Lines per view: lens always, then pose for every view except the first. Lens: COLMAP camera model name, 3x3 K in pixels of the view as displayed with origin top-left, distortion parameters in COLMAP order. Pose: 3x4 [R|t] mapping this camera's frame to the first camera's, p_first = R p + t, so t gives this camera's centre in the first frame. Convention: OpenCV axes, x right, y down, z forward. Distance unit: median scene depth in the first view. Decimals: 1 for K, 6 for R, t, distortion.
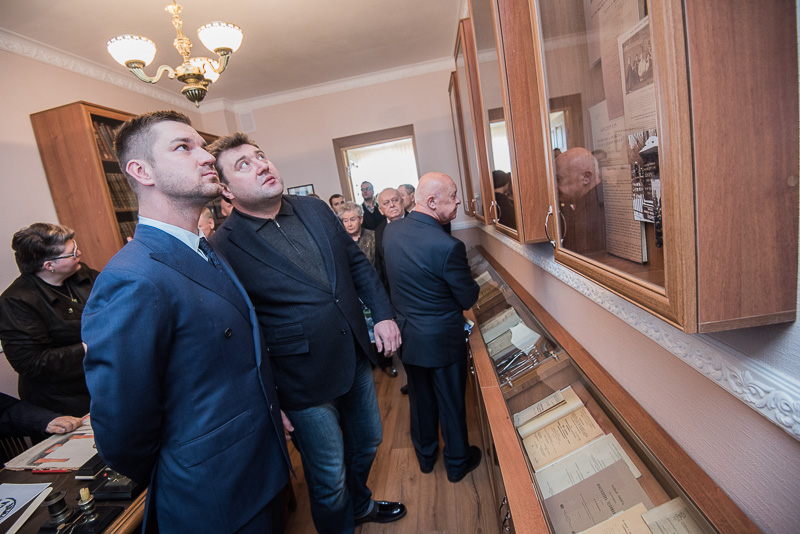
lens RADIAL K [[373.0, 0, 400.0], [0, 373.0, 267.0], [0, 0, 1]] dist [-0.051191, 0.000328]
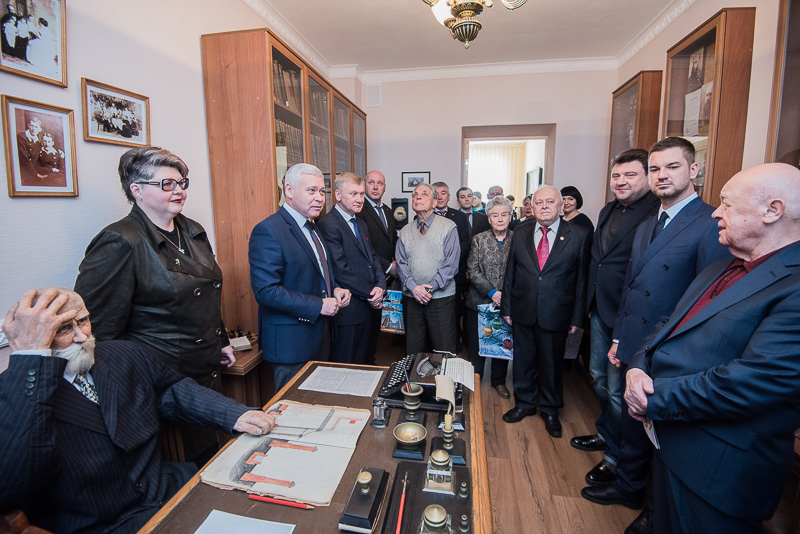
lens RADIAL K [[372.0, 0, 400.0], [0, 372.0, 267.0], [0, 0, 1]] dist [-0.045318, -0.000248]
pose [[0.983381, 0.169892, -0.064019, -0.423172], [-0.169862, 0.985450, 0.005965, 0.037903], [0.064101, 0.005009, 0.997931, 0.146049]]
